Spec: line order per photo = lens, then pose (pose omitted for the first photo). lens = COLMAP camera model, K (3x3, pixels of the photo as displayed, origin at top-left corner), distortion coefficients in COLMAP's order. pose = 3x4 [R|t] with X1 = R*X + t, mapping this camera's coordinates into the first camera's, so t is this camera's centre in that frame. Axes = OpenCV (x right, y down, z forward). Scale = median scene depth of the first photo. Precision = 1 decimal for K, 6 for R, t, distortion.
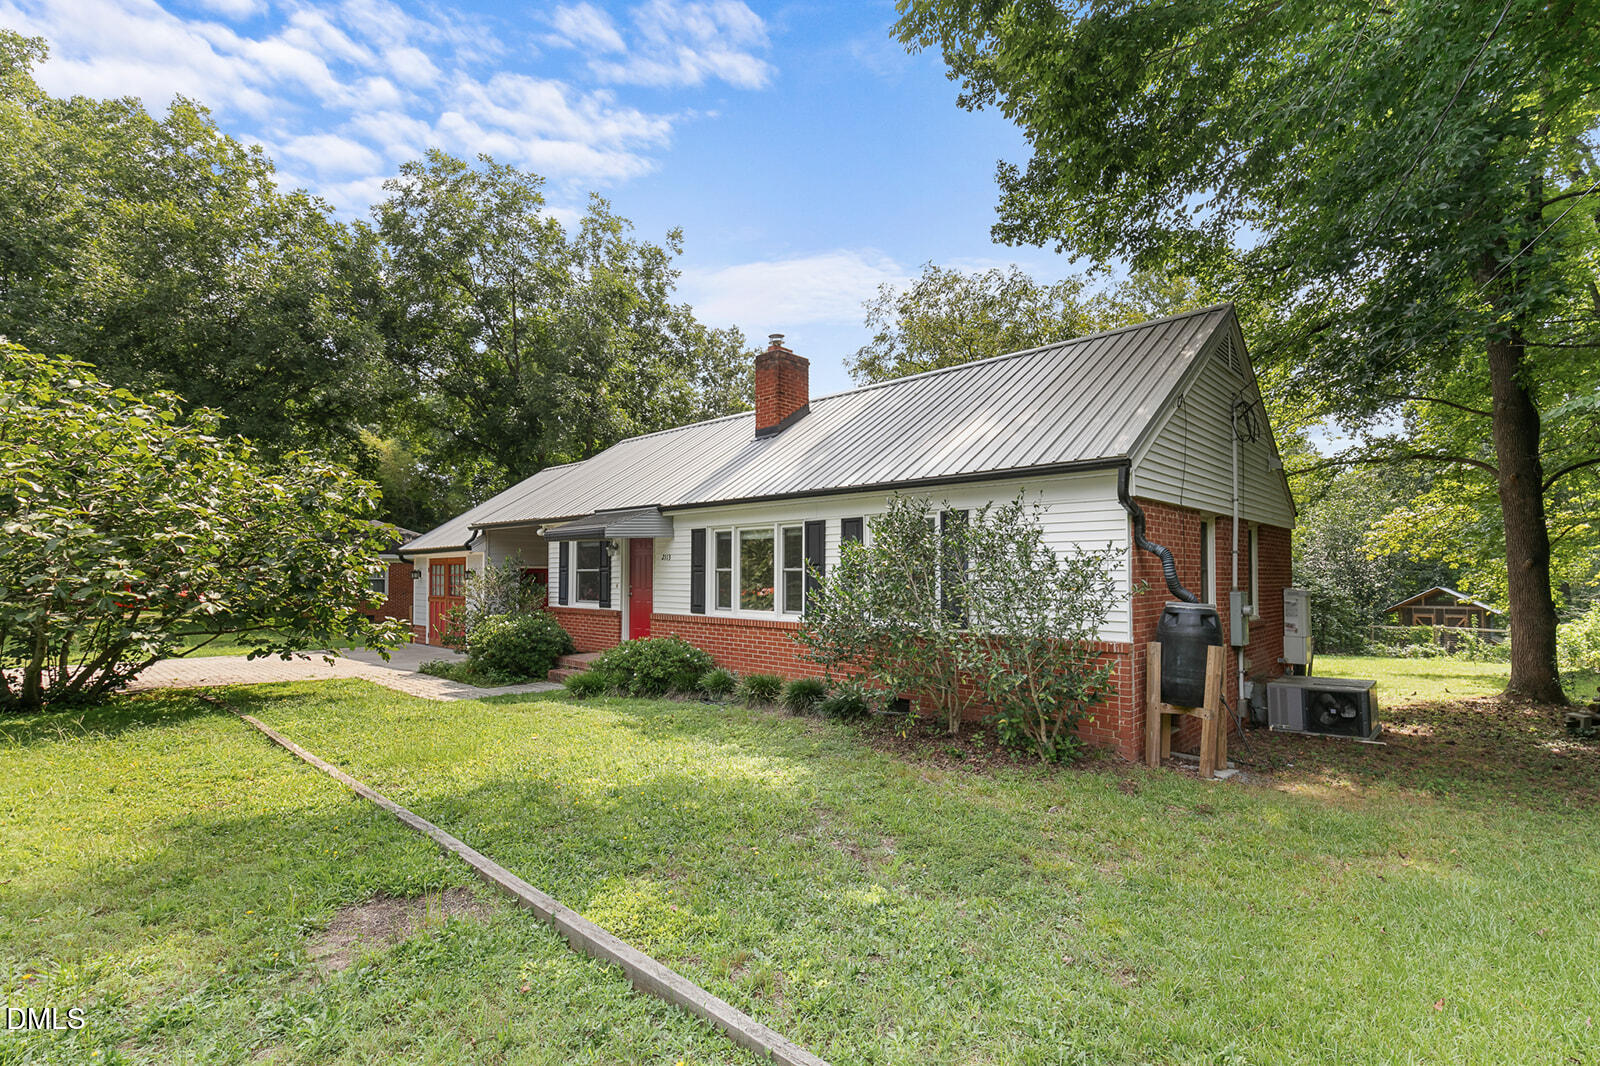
lens RADIAL K [[728.7, 0, 805.8], [0, 728.7, 561.7], [0, 0, 1]] dist [-0.000863, -0.000161]
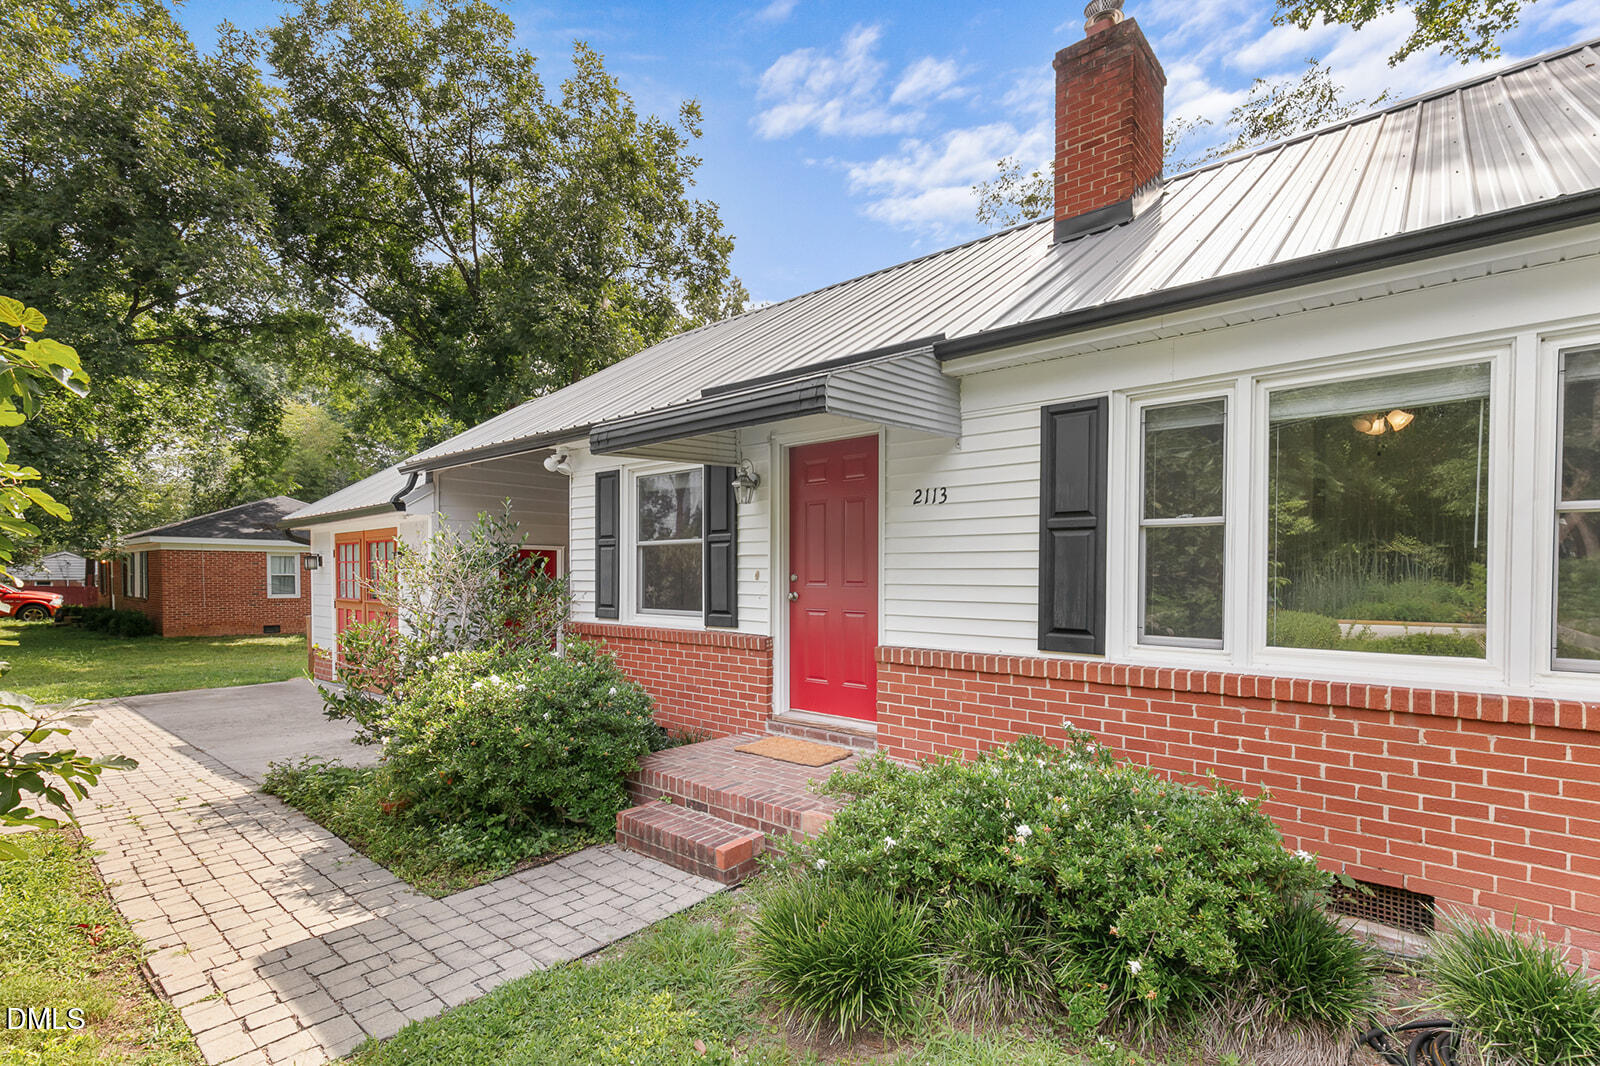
lens RADIAL K [[732.3, 0, 801.5], [0, 732.3, 598.3], [0, 0, 1]] dist [0.002579, 0.000191]
pose [[0.998981, 0.002704, 0.045062, -0.233675], [-0.004742, 0.998968, 0.045167, 0.025003], [-0.044894, -0.045334, 0.997963, 0.540260]]
